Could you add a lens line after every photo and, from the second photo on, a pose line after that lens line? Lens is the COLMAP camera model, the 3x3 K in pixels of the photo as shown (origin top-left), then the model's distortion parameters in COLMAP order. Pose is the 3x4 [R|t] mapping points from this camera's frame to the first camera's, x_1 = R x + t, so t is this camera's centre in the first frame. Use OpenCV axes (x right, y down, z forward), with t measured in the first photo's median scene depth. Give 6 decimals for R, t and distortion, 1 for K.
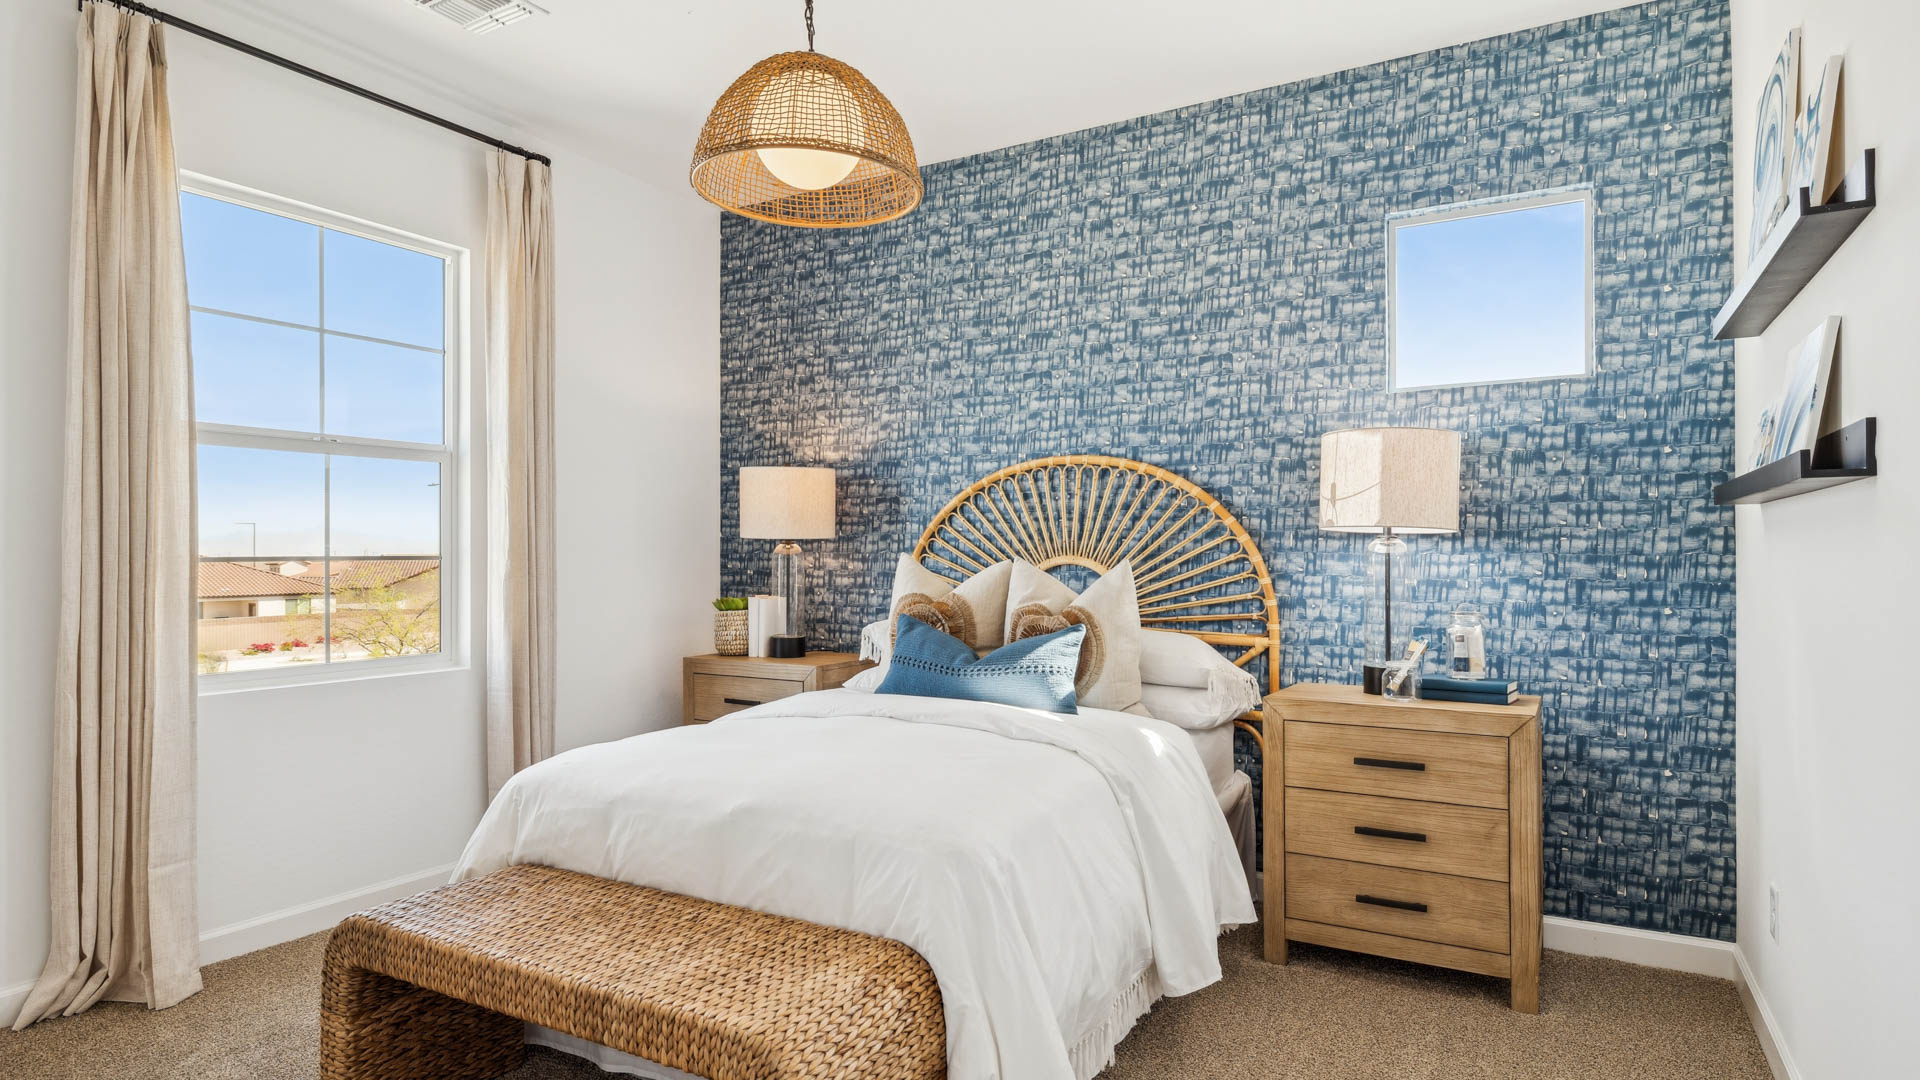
lens RADIAL K [[1042.9, 0, 967.2], [0, 1042.9, 543.9], [0, 0, 1]] dist [-0.002739, -0.000407]
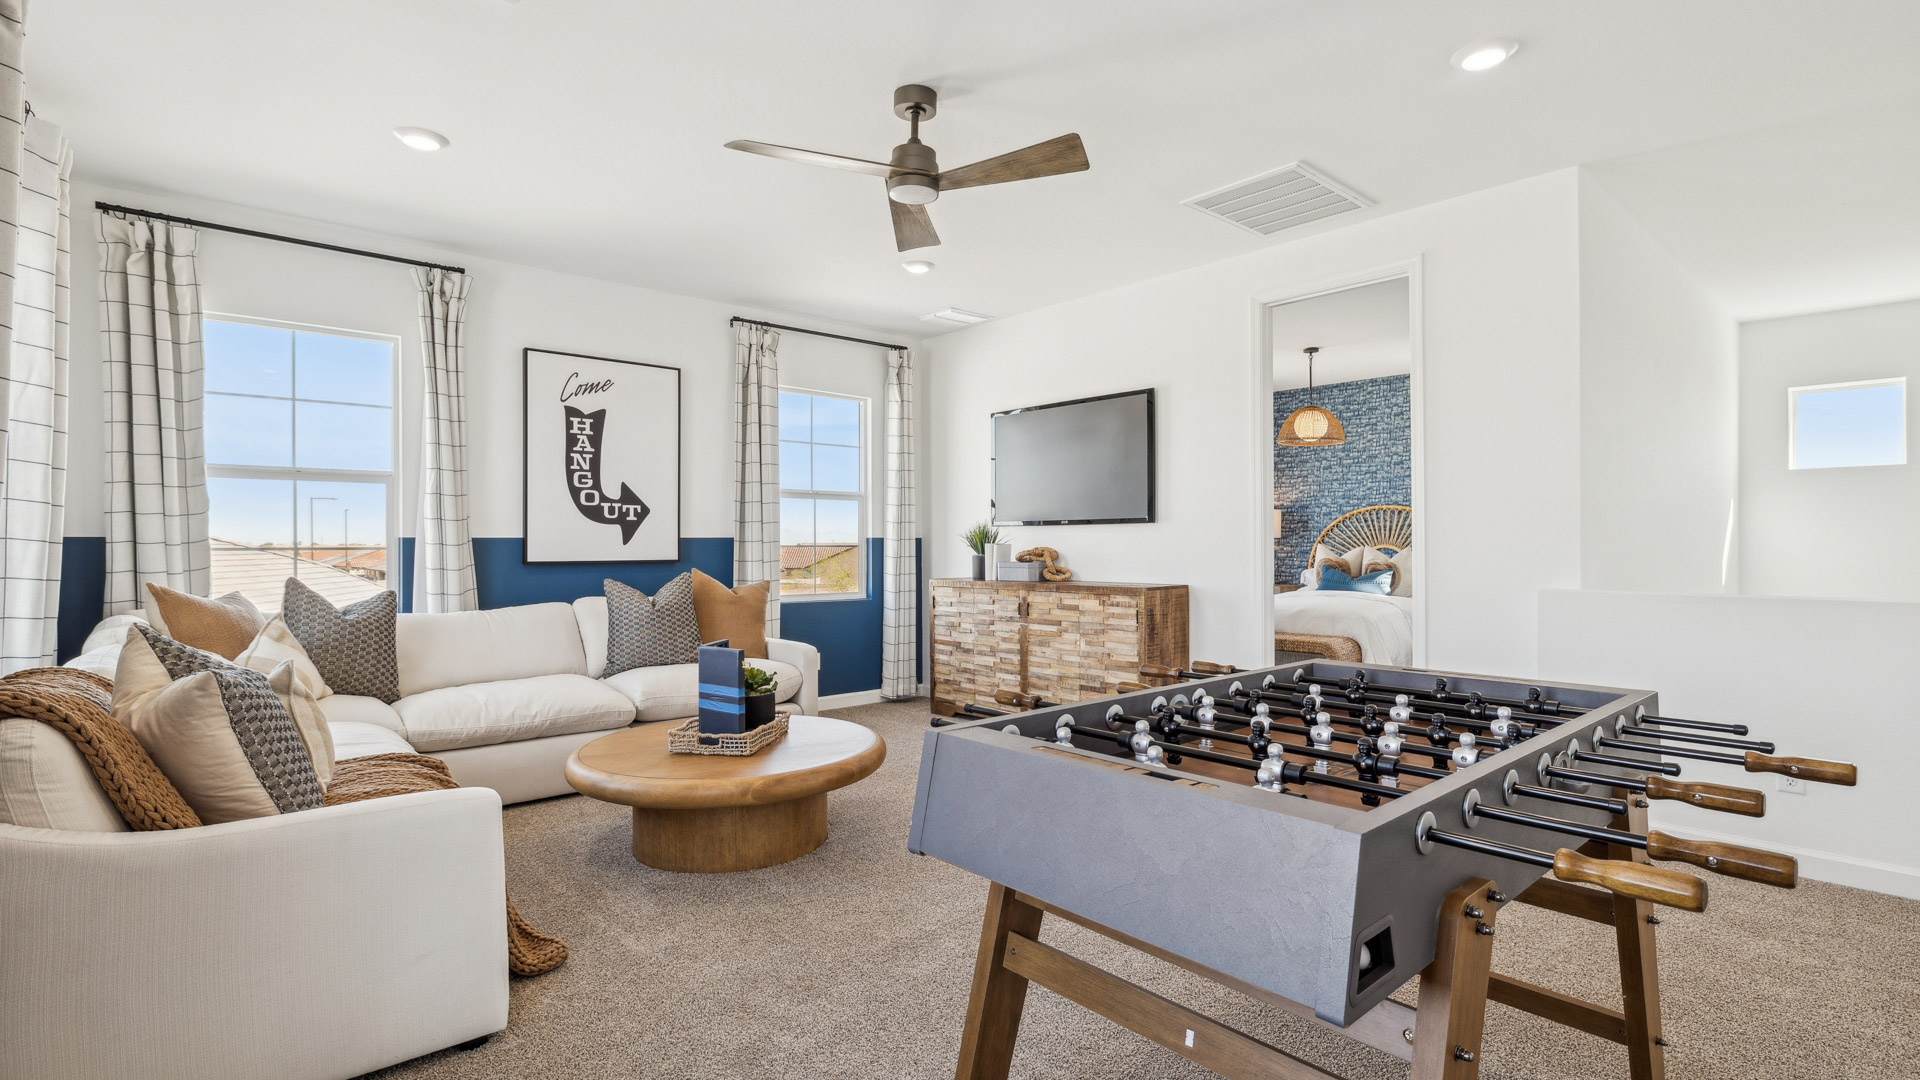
lens RADIAL K [[904.1, 0, 970.9], [0, 904.1, 544.9], [0, 0, 1]] dist [-0.003441, -0.000032]
pose [[0.954585, -0.001680, -0.297935, -0.204665], [0.005701, 0.999904, 0.012627, -0.021092], [0.297886, -0.013752, 0.954503, -1.369744]]
